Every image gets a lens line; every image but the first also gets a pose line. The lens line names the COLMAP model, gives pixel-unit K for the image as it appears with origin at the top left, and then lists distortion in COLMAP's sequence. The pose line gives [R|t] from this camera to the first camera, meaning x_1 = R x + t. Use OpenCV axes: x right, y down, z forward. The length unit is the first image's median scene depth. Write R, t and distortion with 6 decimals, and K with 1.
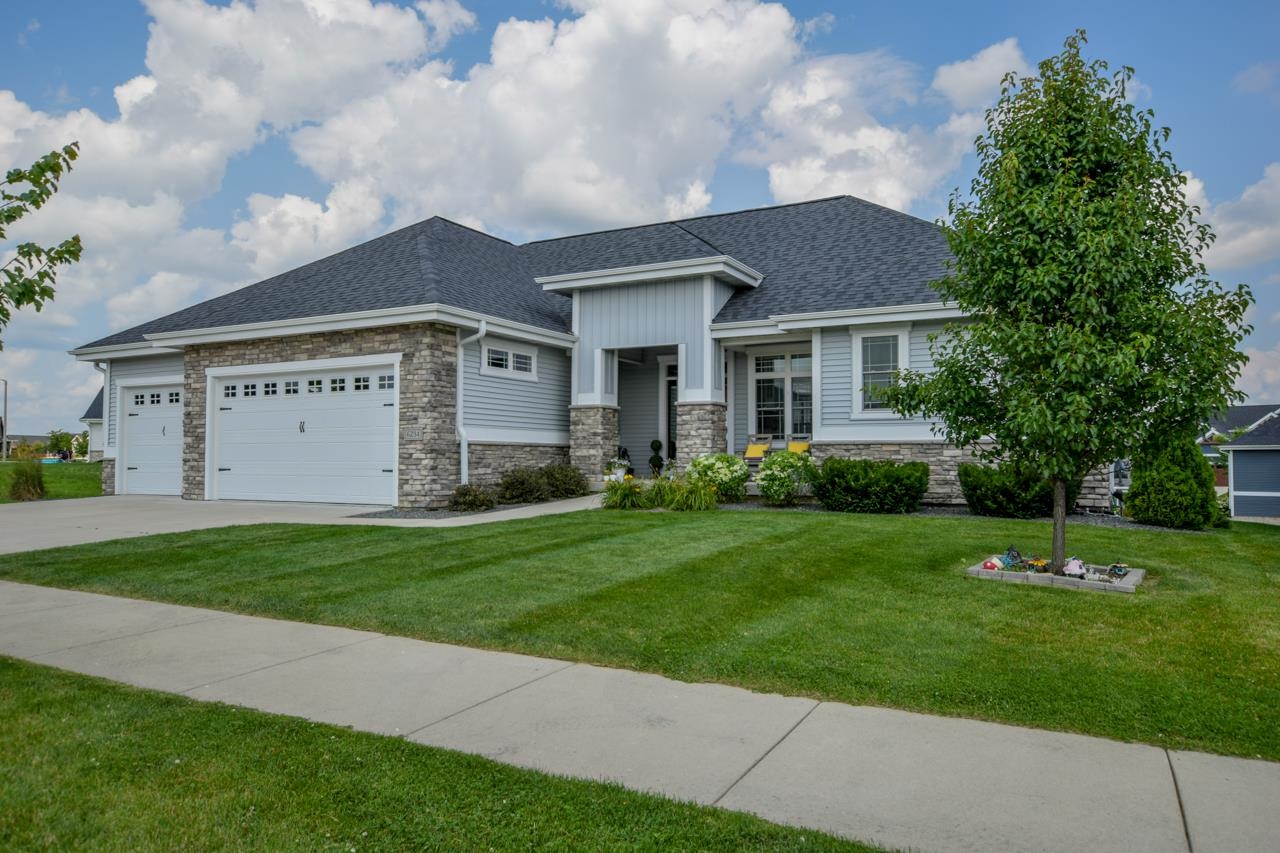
lens RADIAL K [[876.1, 0, 634.3], [0, 876.1, 429.5], [0, 0, 1]] dist [-0.003640, 0.010224]
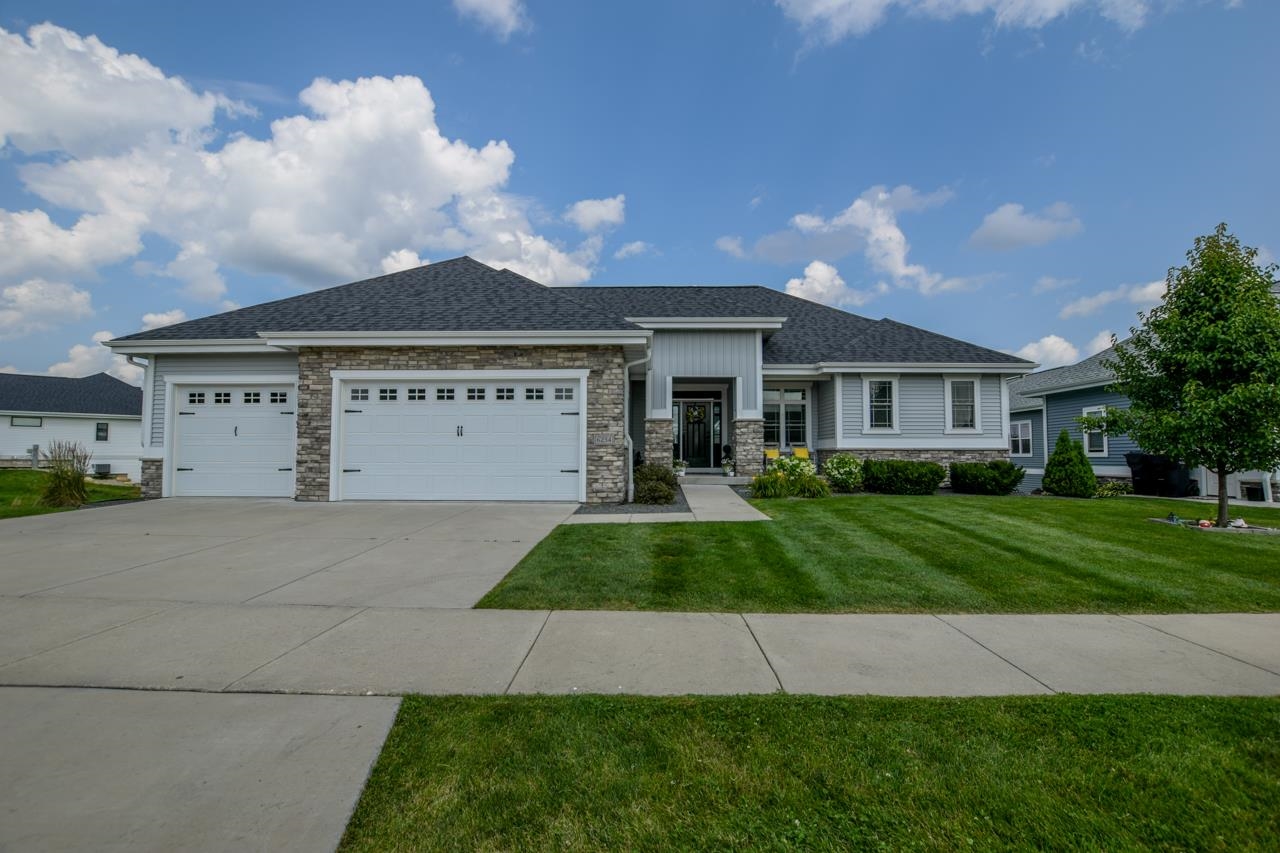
lens RADIAL K [[569.3, 0, 645.7], [0, 569.3, 428.7], [0, 0, 1]] dist [-0.029700, 0.000594]
pose [[0.884022, 0.022704, 0.466893, -0.482748], [-0.016276, 0.999709, -0.017797, 0.002835], [-0.467161, 0.008134, 0.884135, 0.261895]]
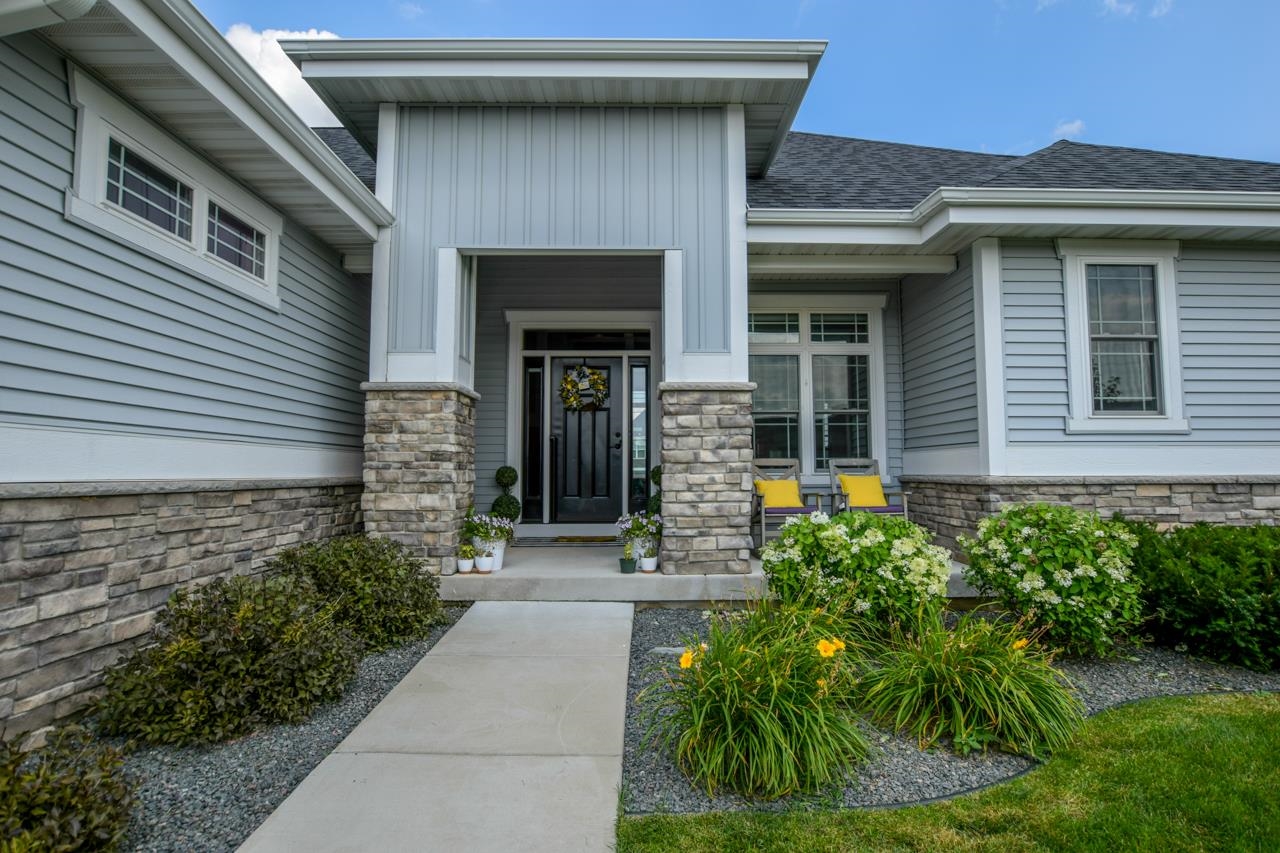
lens RADIAL K [[661.4, 0, 646.5], [0, 661.4, 429.2], [0, 0, 1]] dist [-0.002099, -0.013233]
pose [[0.870518, 0.028200, 0.491327, -0.112703], [-0.013474, 0.999348, -0.033485, 0.001939], [-0.491951, 0.022529, 0.870331, 0.700450]]
